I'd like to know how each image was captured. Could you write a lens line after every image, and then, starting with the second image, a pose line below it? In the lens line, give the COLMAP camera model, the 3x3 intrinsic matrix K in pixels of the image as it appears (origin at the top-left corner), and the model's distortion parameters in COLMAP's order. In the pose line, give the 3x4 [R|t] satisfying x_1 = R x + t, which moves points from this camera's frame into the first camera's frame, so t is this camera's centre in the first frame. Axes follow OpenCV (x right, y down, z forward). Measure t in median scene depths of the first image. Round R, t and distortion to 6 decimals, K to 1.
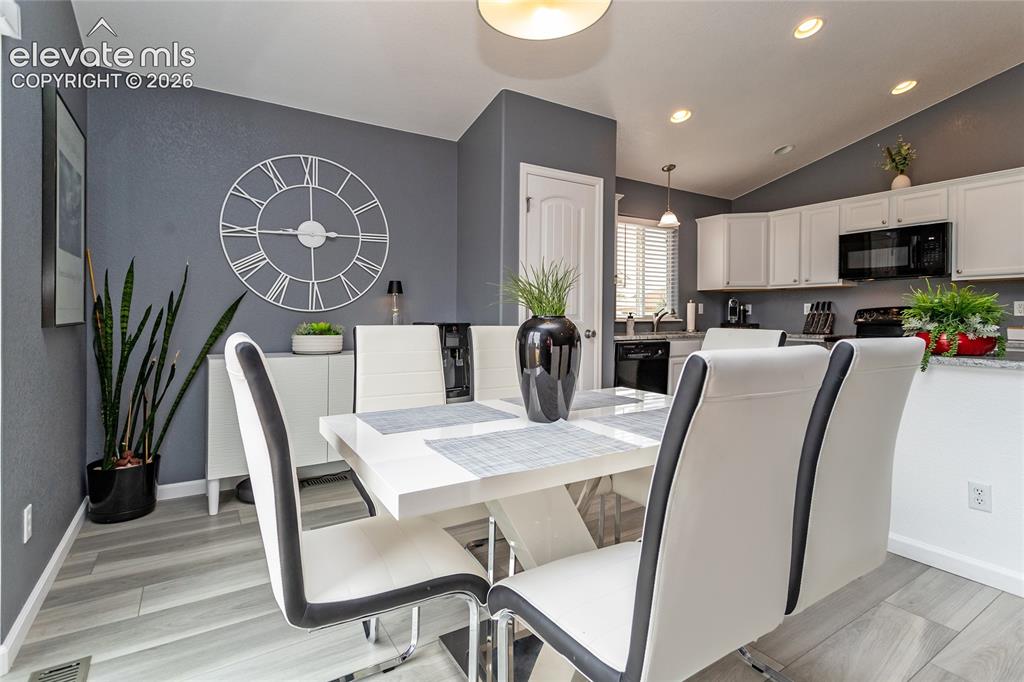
lens RADIAL K [[492.0, 0, 508.7], [0, 492.0, 320.6], [0, 0, 1]] dist [-0.004201, 0.001121]
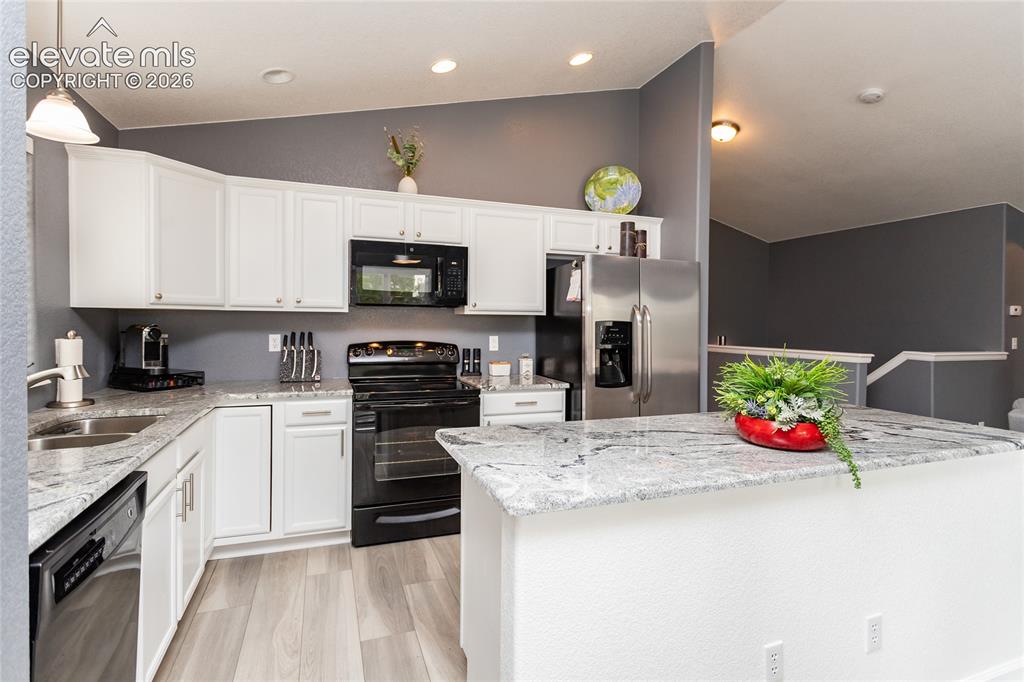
lens RADIAL K [[492.0, 0, 525.5], [0, 492.0, 328.8], [0, 0, 1]] dist [-0.004201, 0.001121]
pose [[0.203468, -0.014502, 0.978974, 0.049063], [0.000578, 0.999892, 0.014692, -0.060860], [-0.979081, -0.002424, 0.203455, 0.646200]]
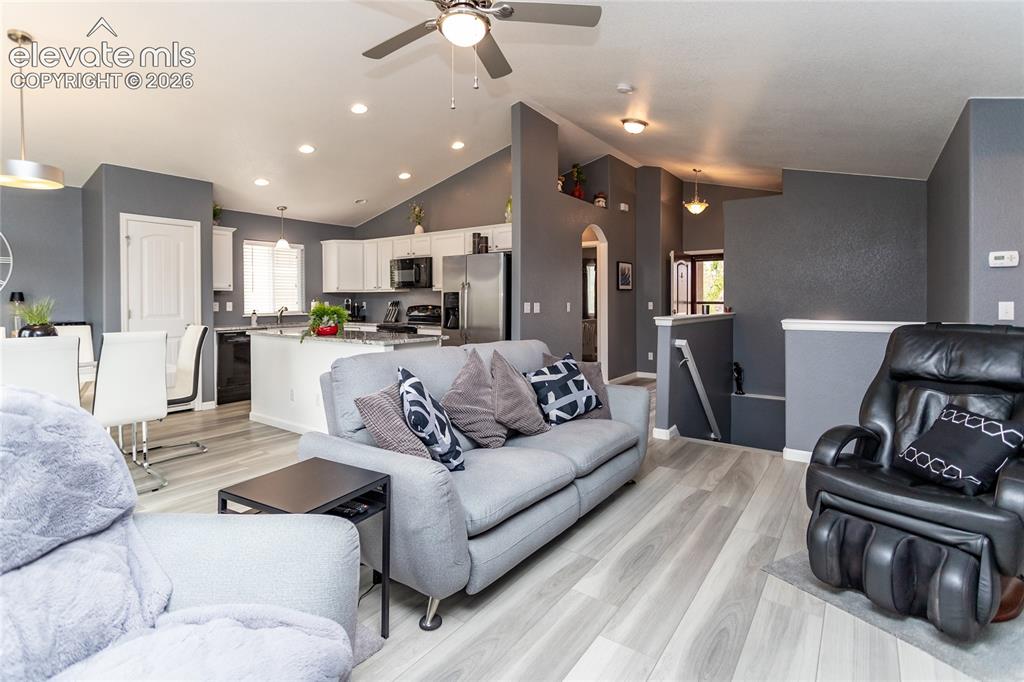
lens RADIAL K [[492.0, 0, 494.2], [0, 492.0, 313.0], [0, 0, 1]] dist [-0.004201, 0.001121]
pose [[0.935172, -0.014623, 0.353891, 0.439837], [0.009846, 0.999835, 0.015297, -0.024801], [-0.354056, -0.010821, 0.935162, -0.628586]]
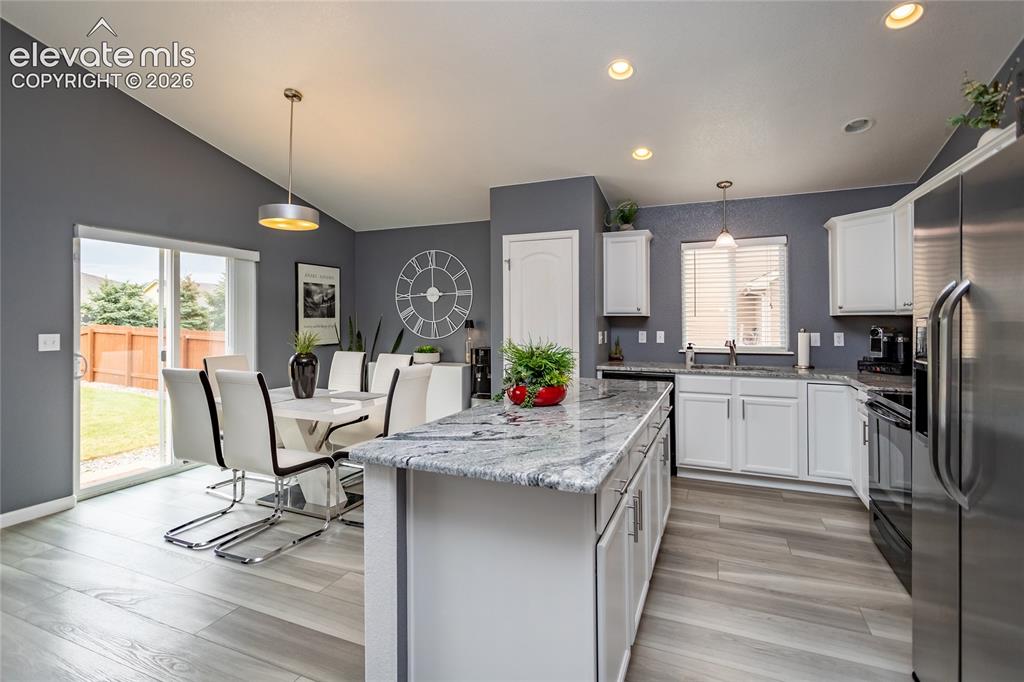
lens RADIAL K [[492.0, 0, 512.3], [0, 492.0, 322.1], [0, 0, 1]] dist [-0.004201, 0.001121]
pose [[0.566616, -0.002021, -0.823979, 0.945548], [-0.008948, 0.999923, -0.008605, -0.051179], [0.823933, 0.012249, 0.566555, 0.186981]]
